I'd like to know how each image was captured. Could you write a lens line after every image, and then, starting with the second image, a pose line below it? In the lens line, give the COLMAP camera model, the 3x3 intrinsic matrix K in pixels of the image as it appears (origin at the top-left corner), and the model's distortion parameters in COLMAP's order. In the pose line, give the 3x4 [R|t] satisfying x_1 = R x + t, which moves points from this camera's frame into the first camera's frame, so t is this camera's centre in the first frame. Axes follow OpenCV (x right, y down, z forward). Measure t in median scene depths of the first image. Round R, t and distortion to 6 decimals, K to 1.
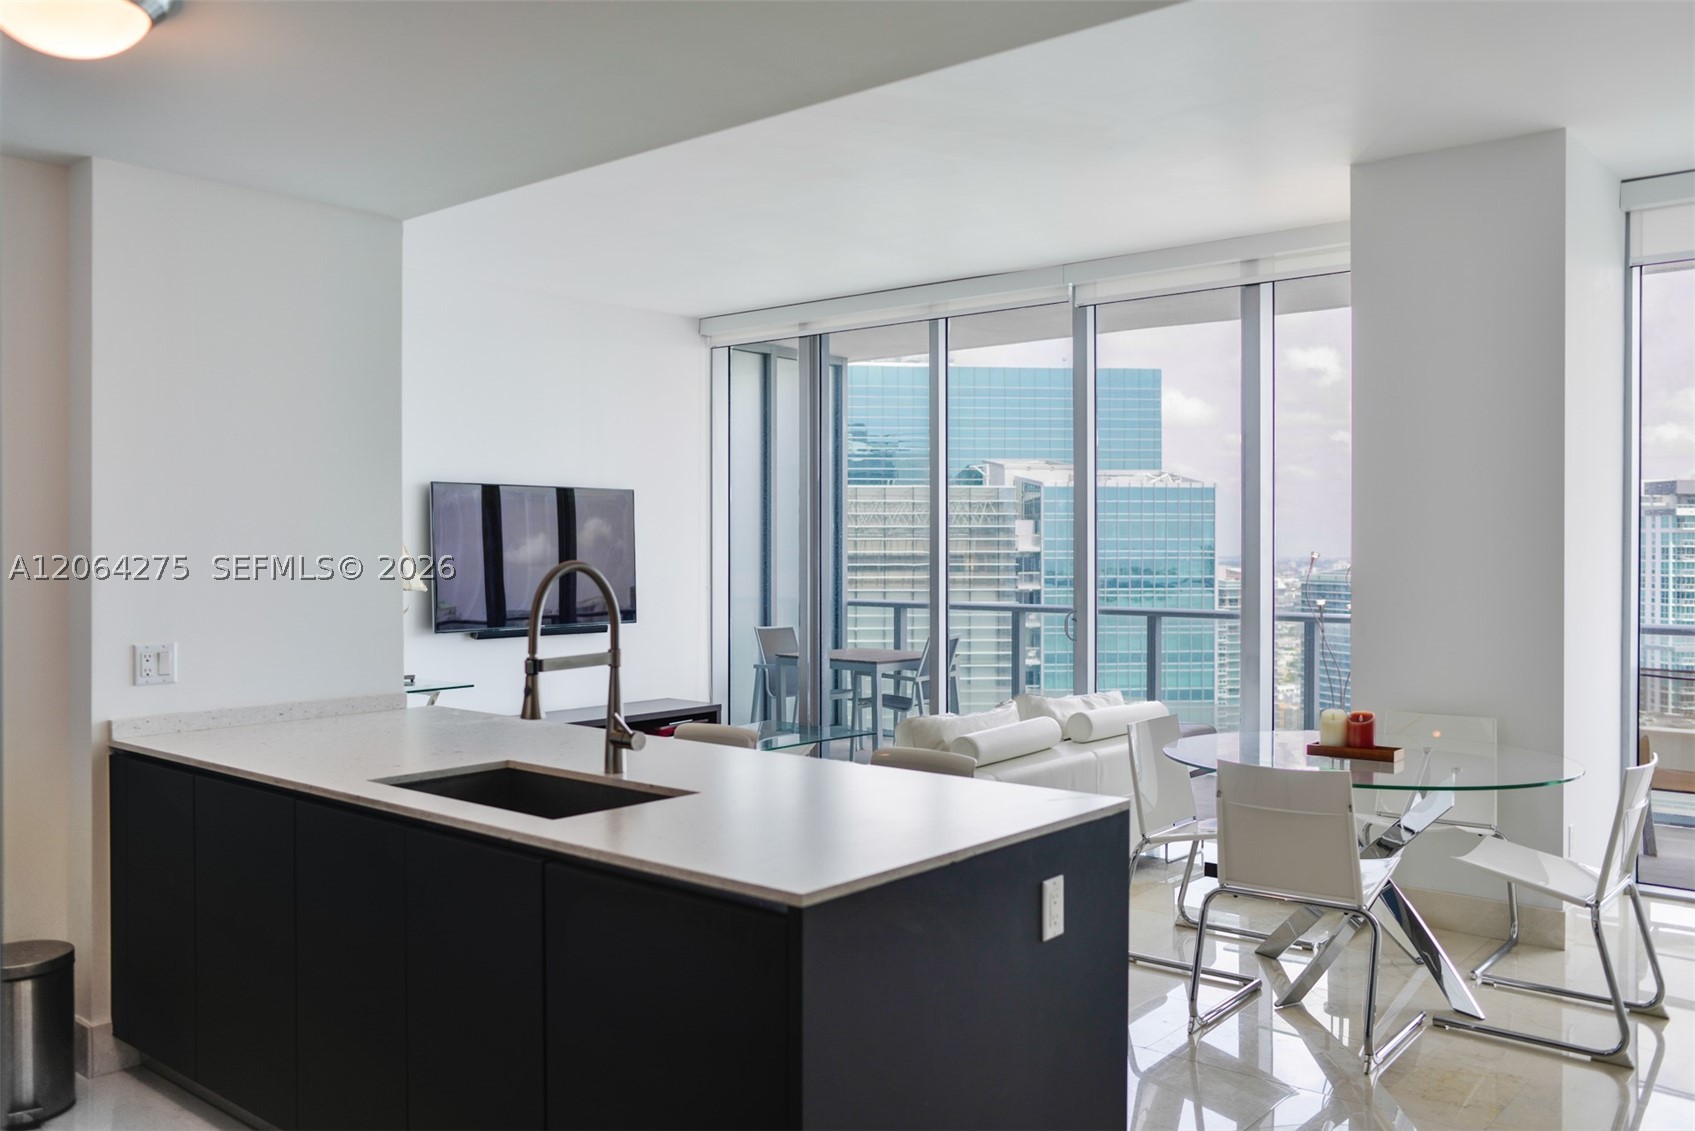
lens RADIAL K [[1404.7, 0, 842.7], [0, 1404.7, 557.4], [0, 0, 1]] dist [-0.041499, 0.028439]
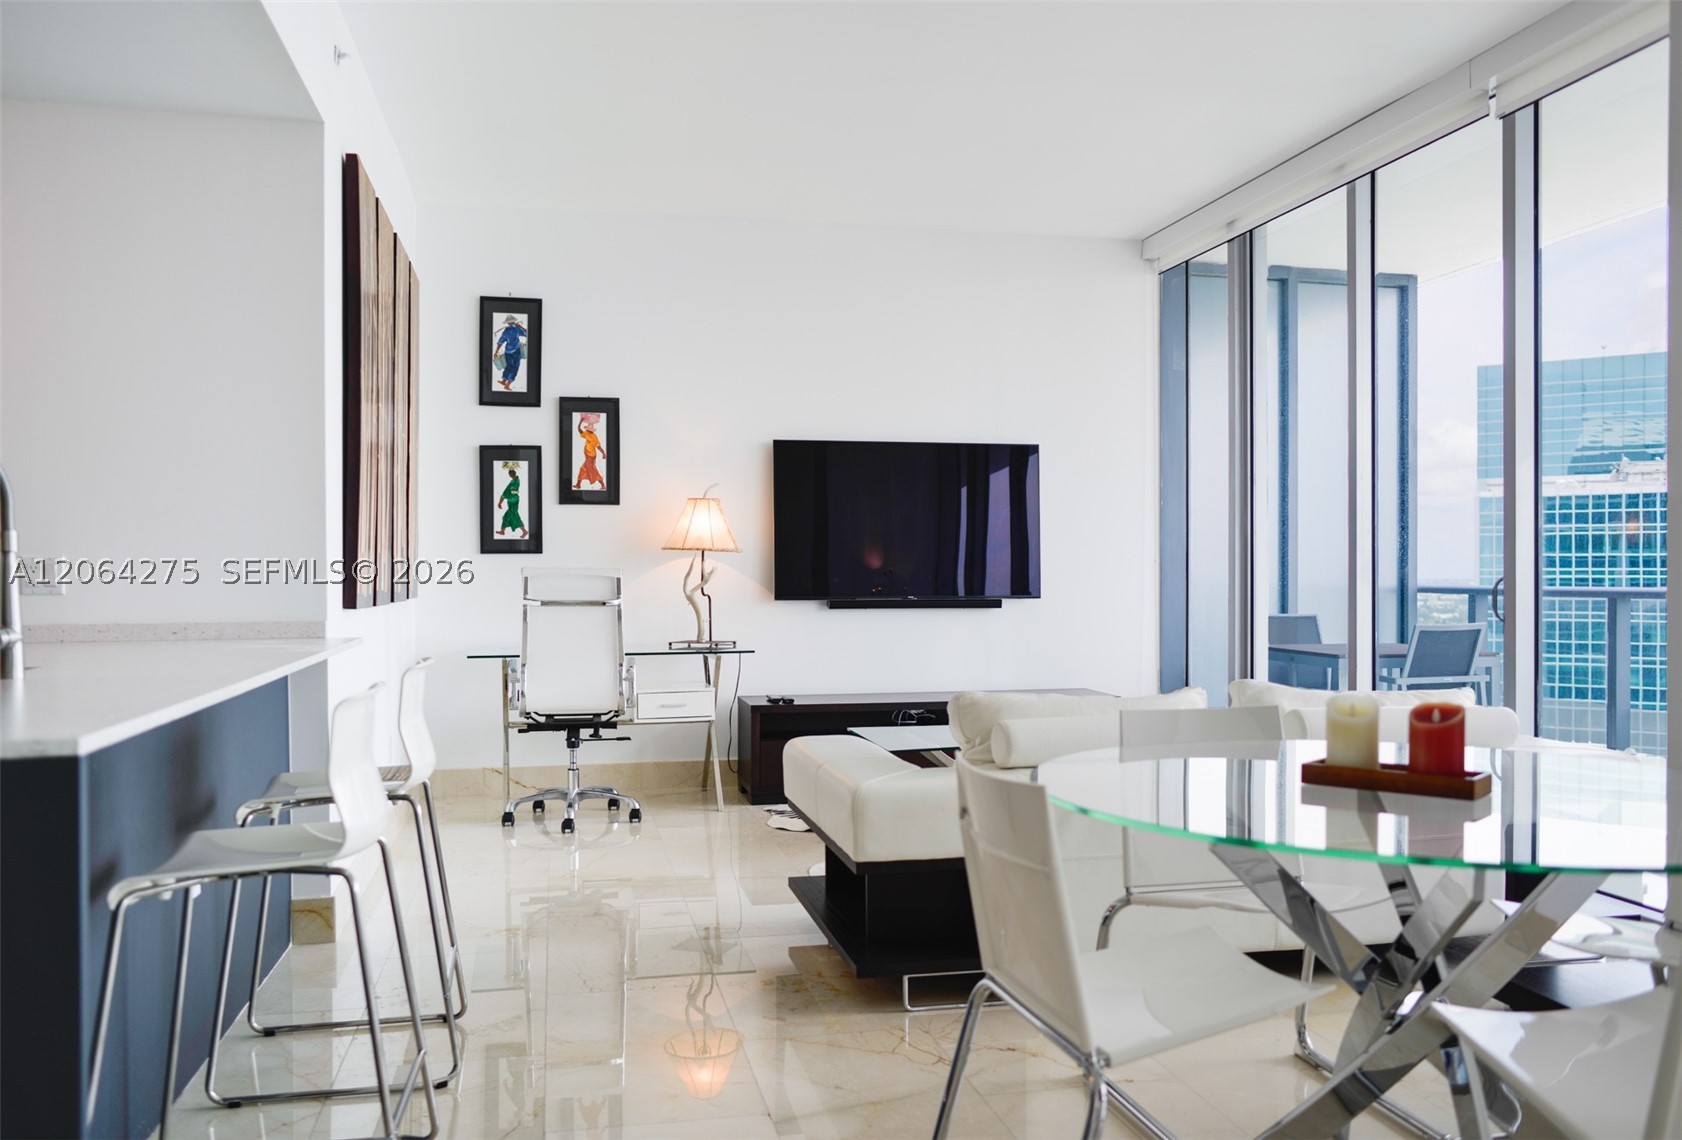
lens RADIAL K [[1394.0, 0, 834.1], [0, 1394.0, 595.5], [0, 0, 1]] dist [-0.041499, 0.028439]
pose [[0.788802, 0.010154, -0.614564, 0.380874], [-0.003848, 0.999926, 0.011583, 0.048121], [0.614636, -0.006772, 0.788782, 0.339206]]
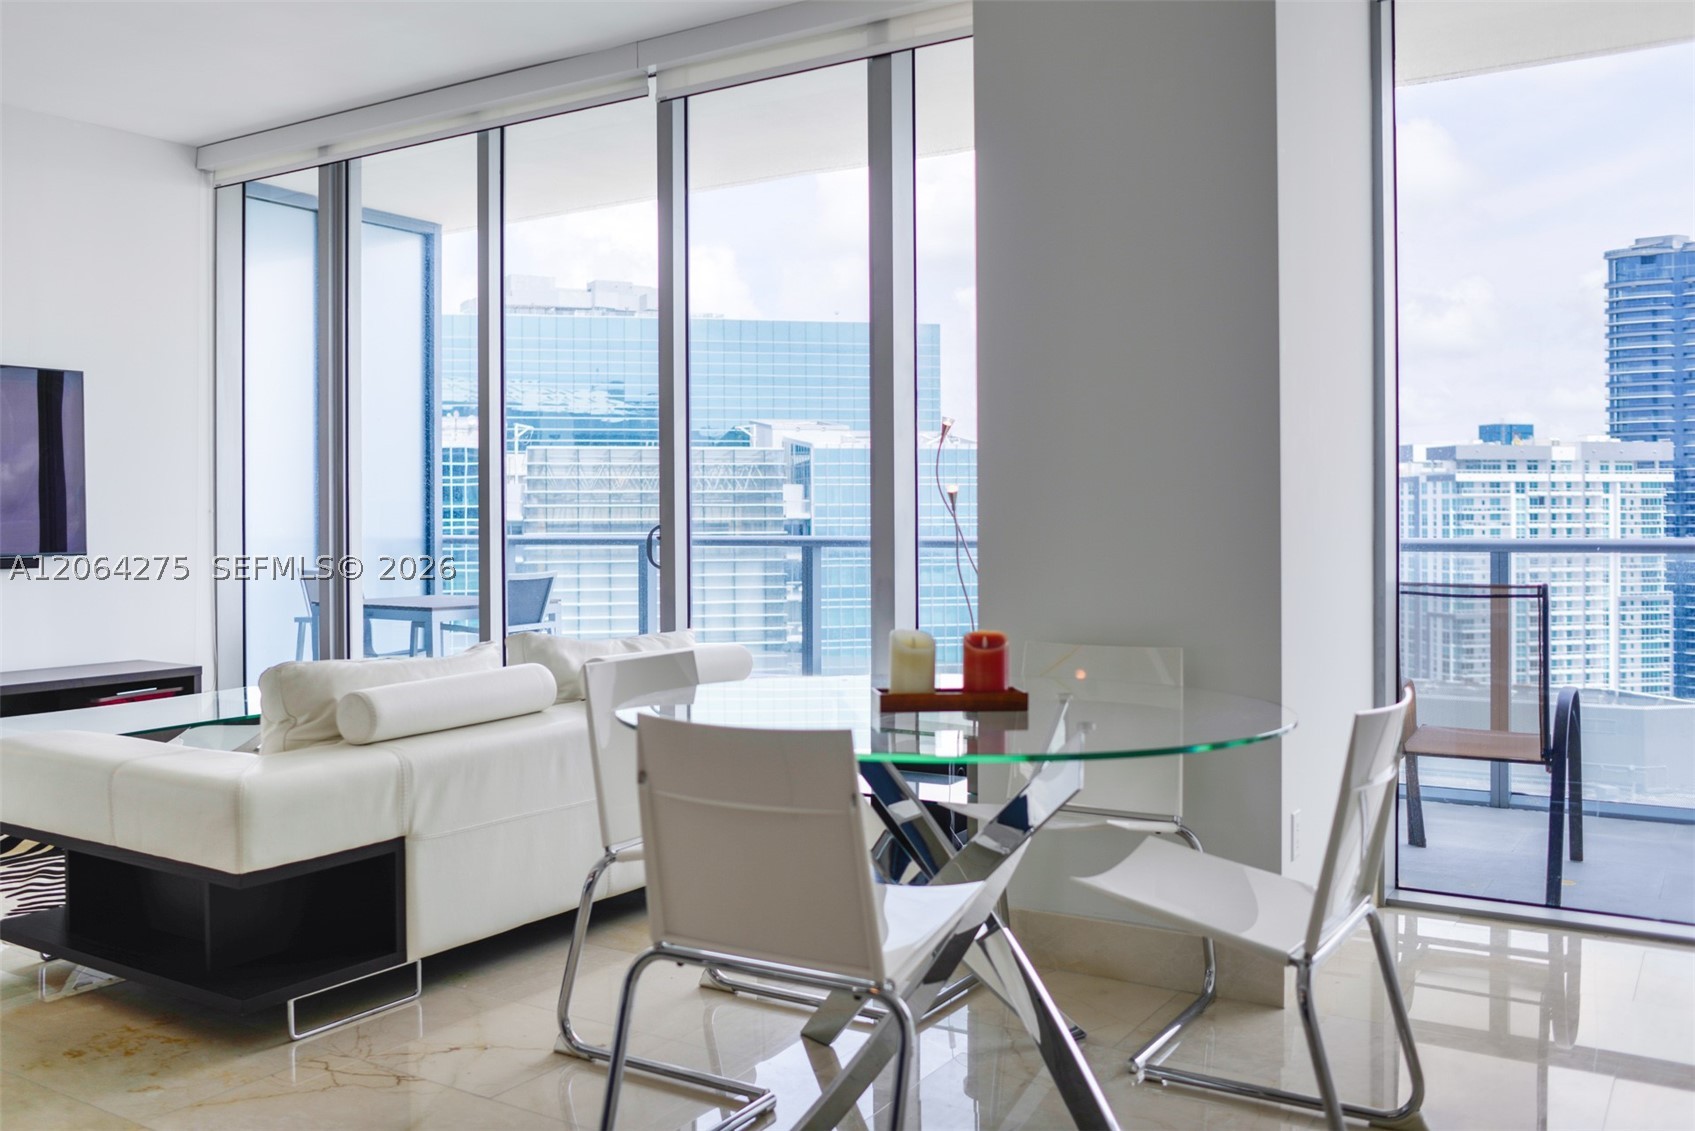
lens RADIAL K [[1503.9, 0, 792.7], [0, 1503.9, 514.8], [0, 0, 1]] dist [-0.051458, 0.006084]
pose [[0.993185, -0.003952, 0.116482, 0.171035], [0.005270, 0.999926, -0.011008, 0.049080], [-0.116430, 0.011547, 0.993132, 0.272572]]
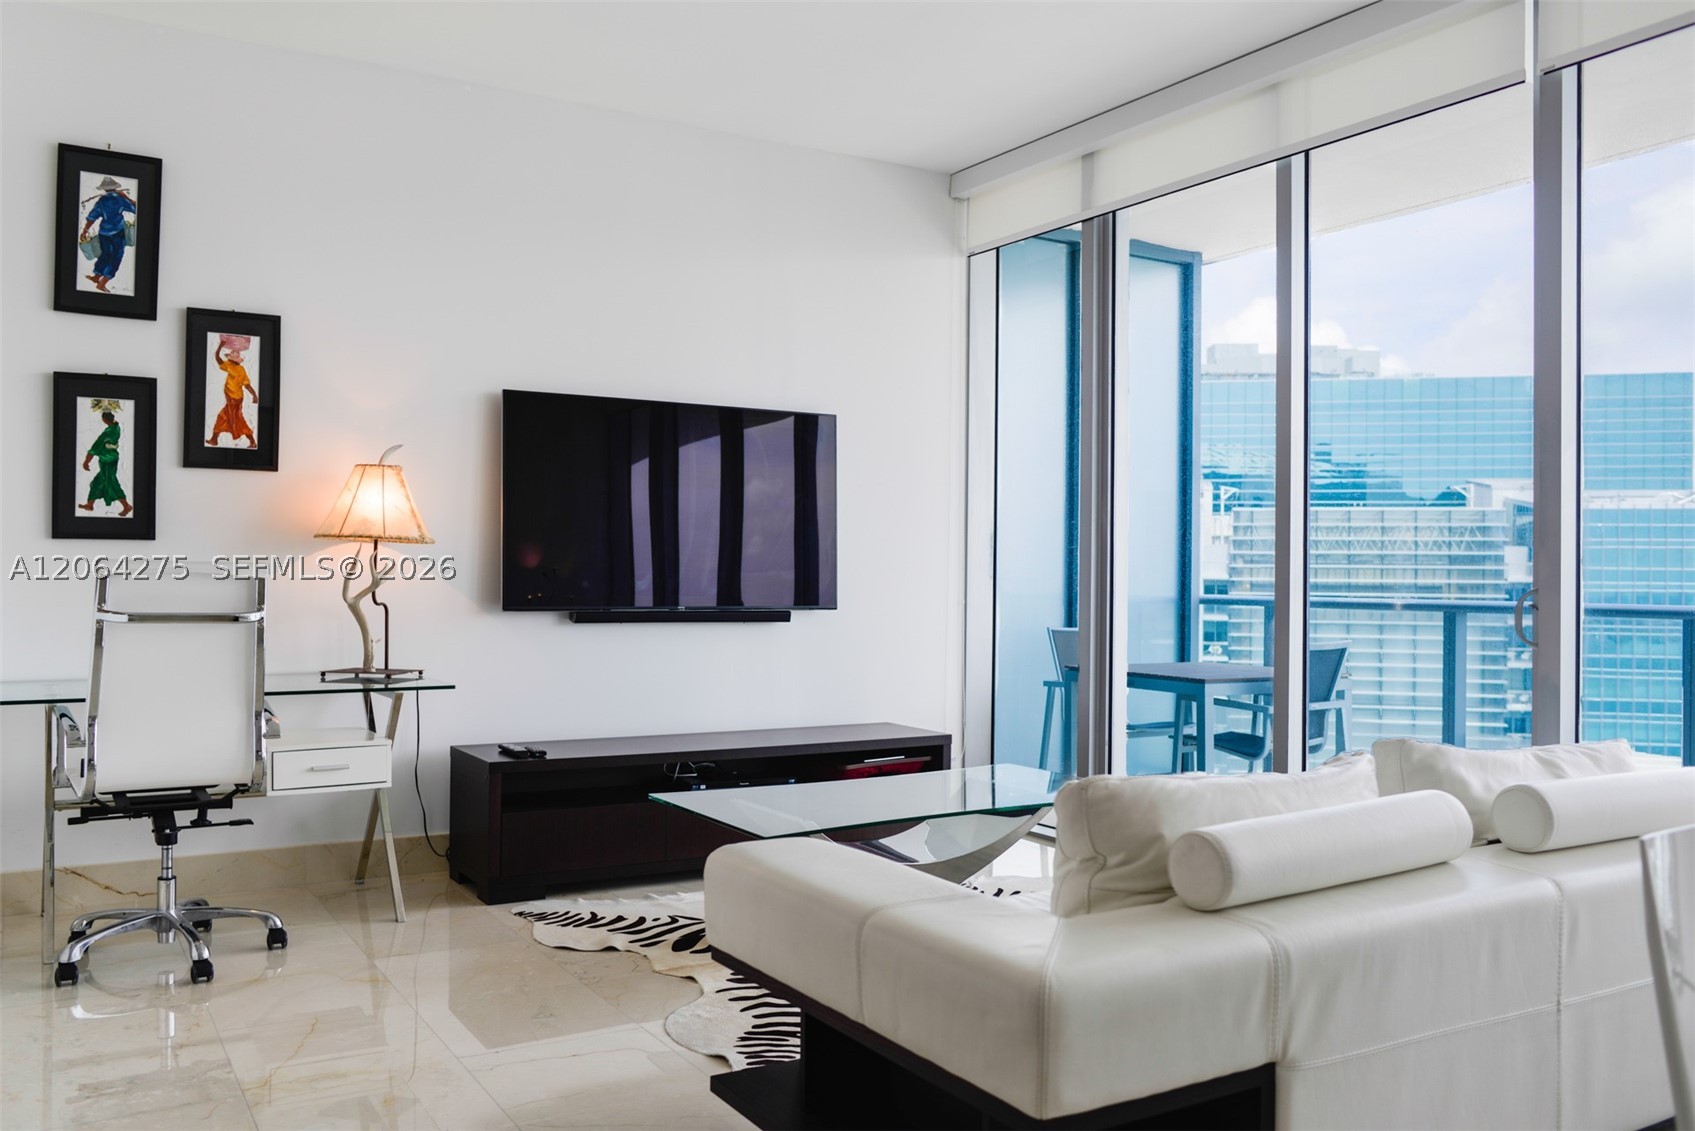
lens RADIAL K [[1404.7, 0, 845.0], [0, 1404.7, 572.0], [0, 0, 1]] dist [-0.041499, 0.028439]
pose [[0.948172, 0.009681, -0.317610, 0.099978], [-0.013632, 0.999855, -0.010219, 0.047767], [0.317465, 0.014019, 0.948166, 0.486246]]
